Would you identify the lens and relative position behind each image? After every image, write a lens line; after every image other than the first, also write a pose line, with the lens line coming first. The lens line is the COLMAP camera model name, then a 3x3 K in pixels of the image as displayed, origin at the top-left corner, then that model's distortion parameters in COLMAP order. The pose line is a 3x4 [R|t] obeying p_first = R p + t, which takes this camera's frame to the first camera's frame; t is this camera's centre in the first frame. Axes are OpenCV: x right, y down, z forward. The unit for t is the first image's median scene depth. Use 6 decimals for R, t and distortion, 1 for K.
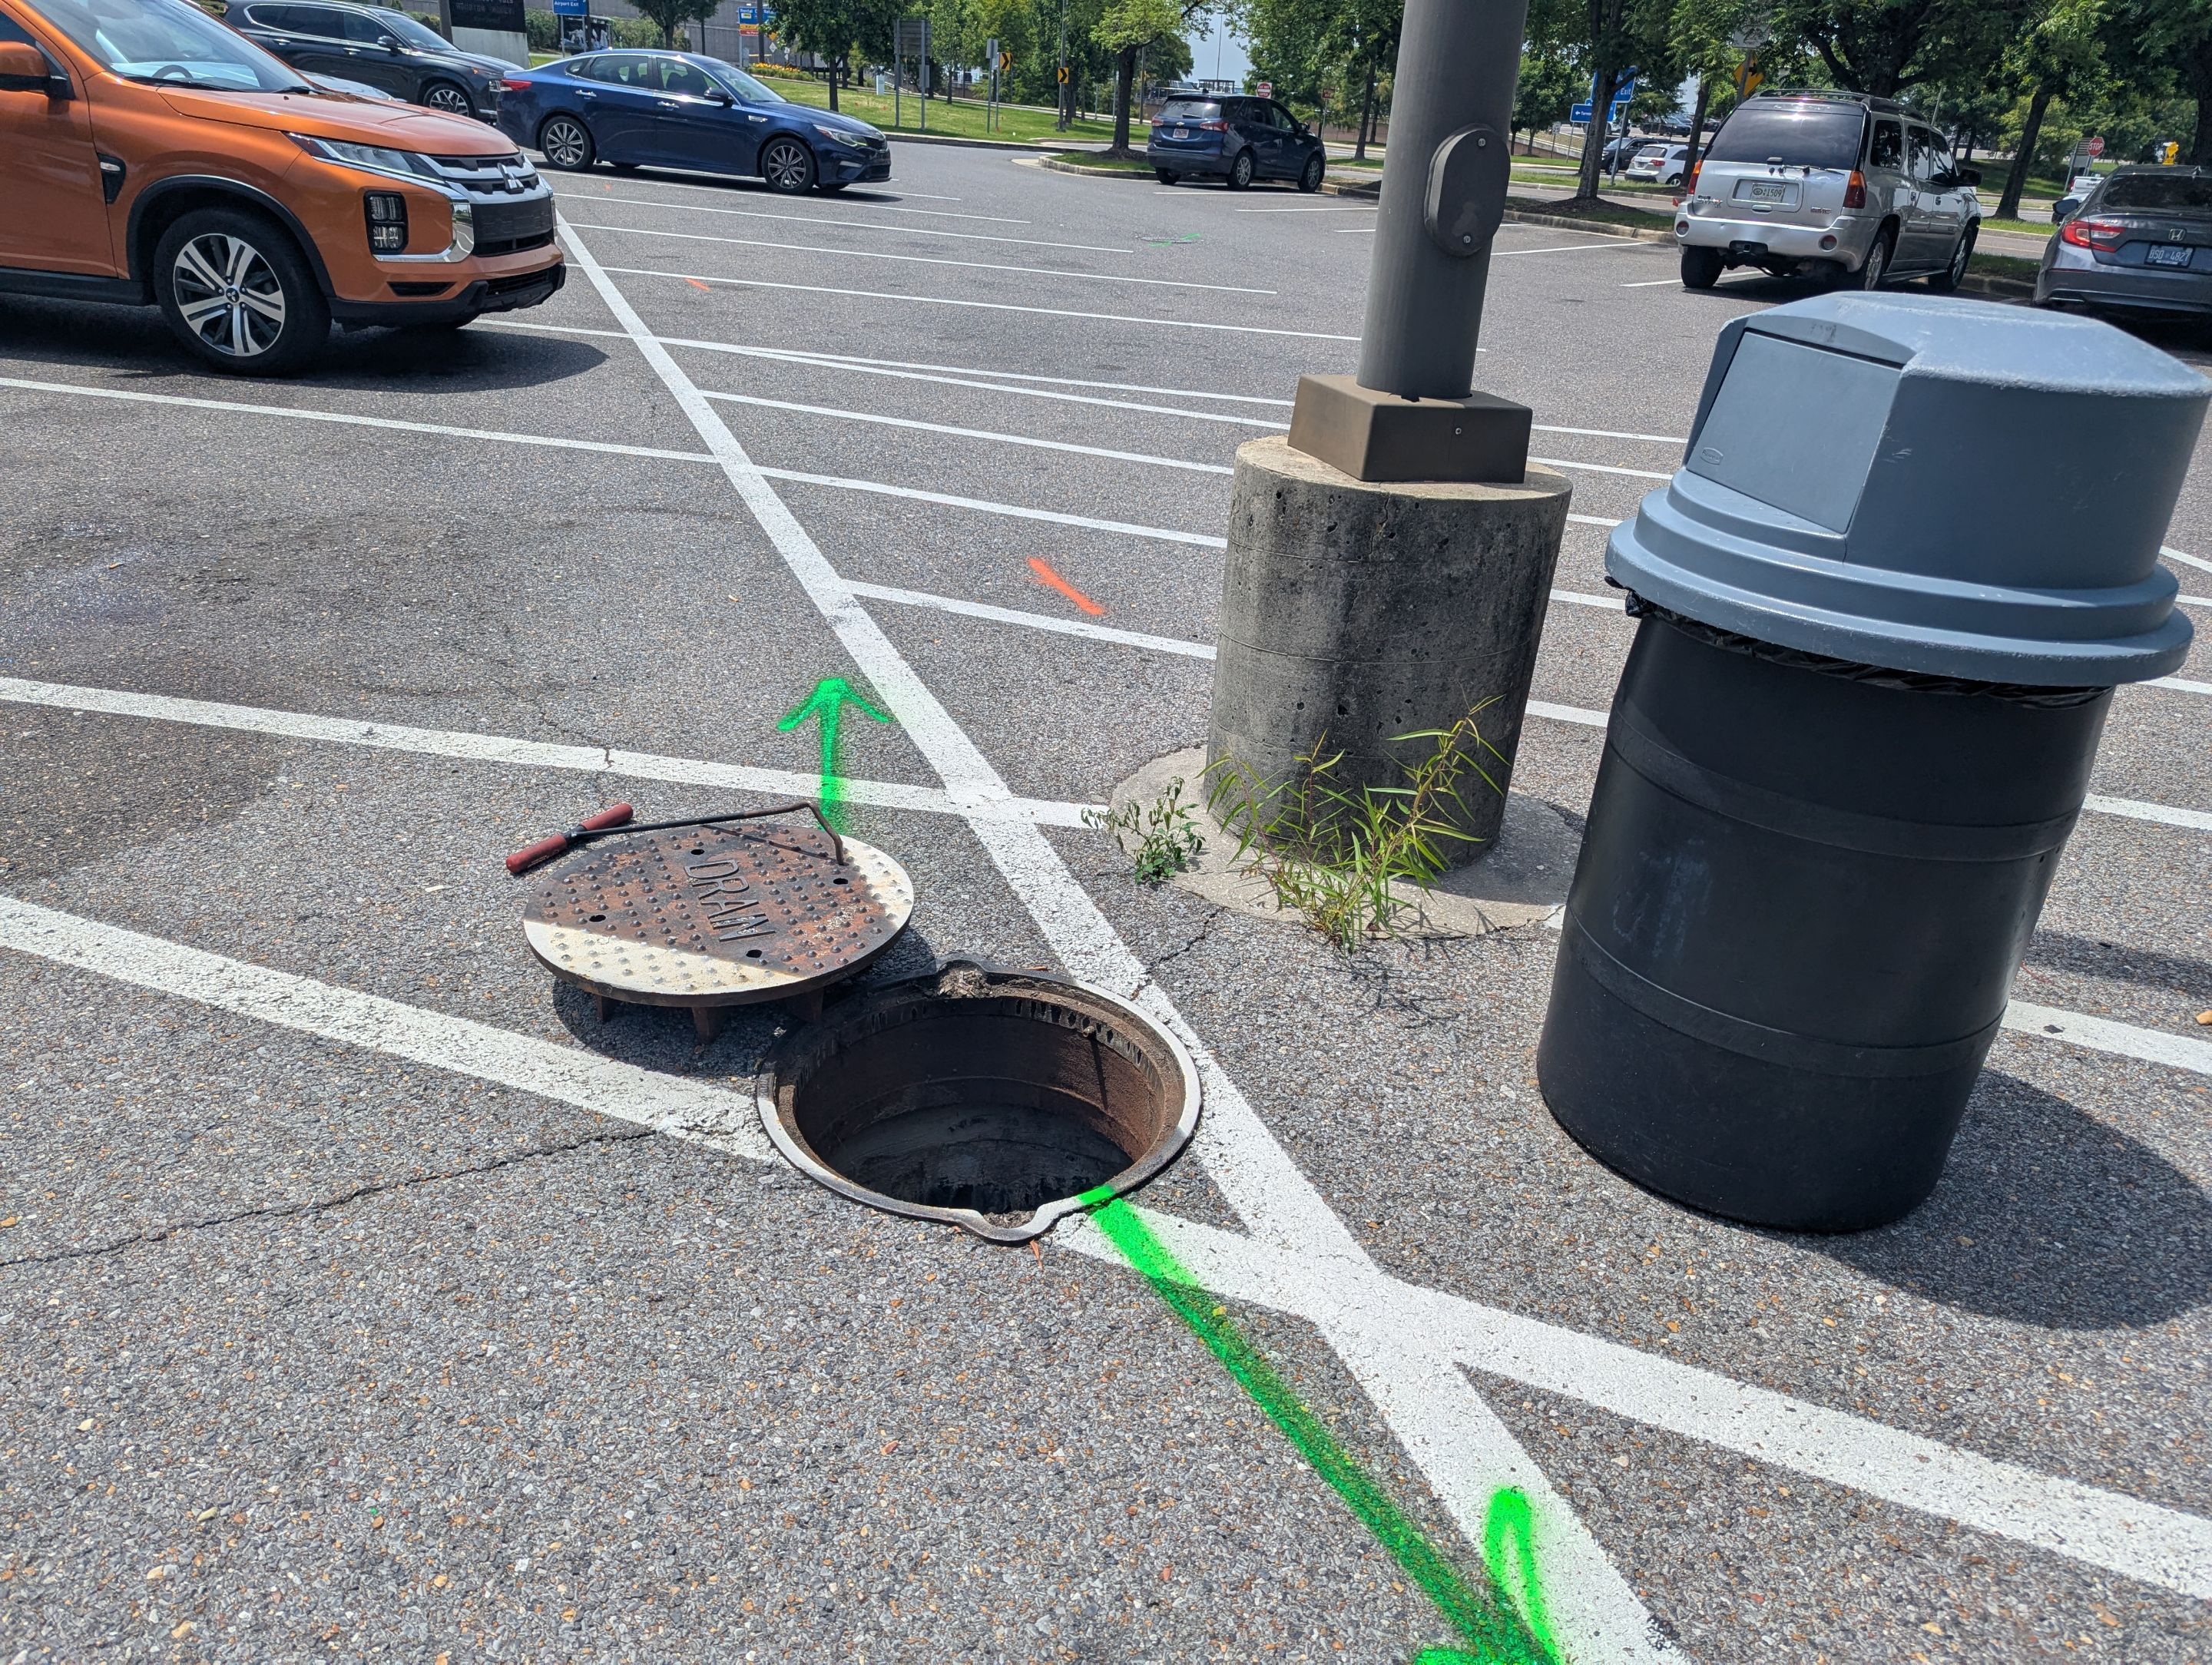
lens RADIAL K [[1604.1, 0, 1110.1], [0, 1604.1, 843.0], [0, 0, 1]] dist [0.065319, -0.059562]
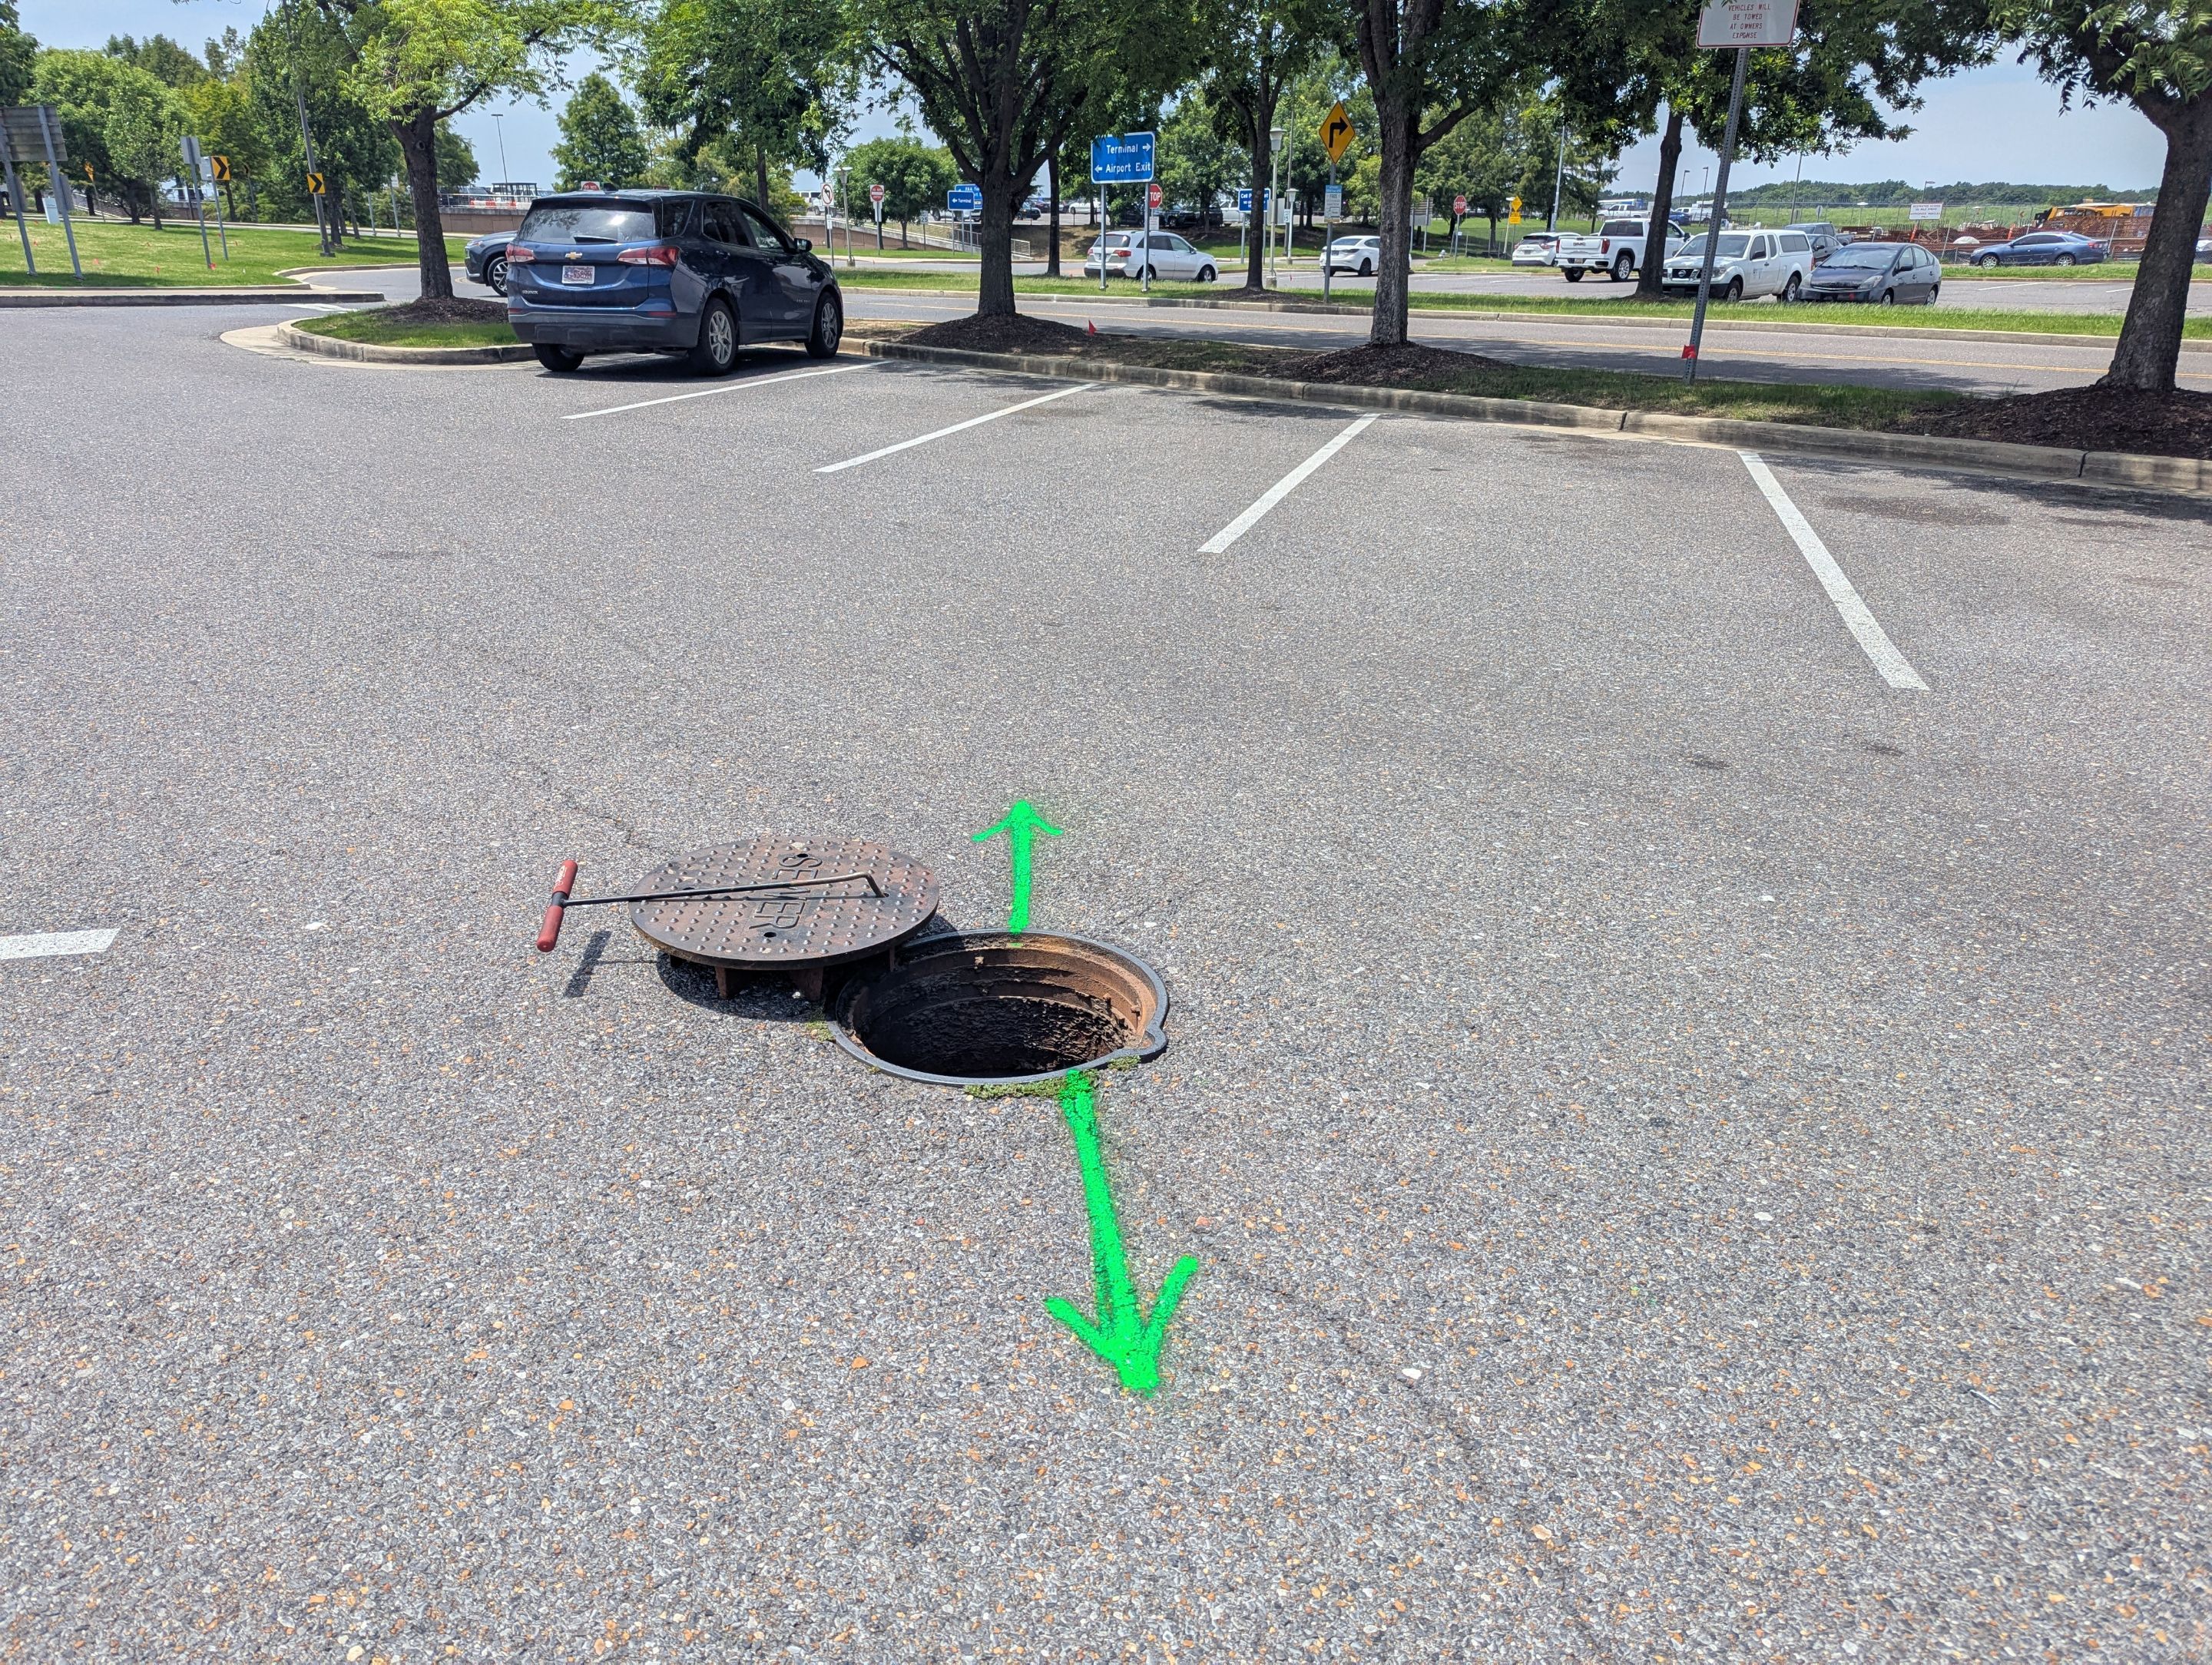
lens RADIAL K [[1604.1, 0, 1110.1], [0, 1604.1, 843.0], [0, 0, 1]] dist [0.065319, -0.059562]
pose [[0.922264, -0.191057, 0.336046, -0.002163], [0.207028, 0.978262, -0.011993, -0.093209], [-0.326449, 0.080632, 0.941769, 0.201896]]
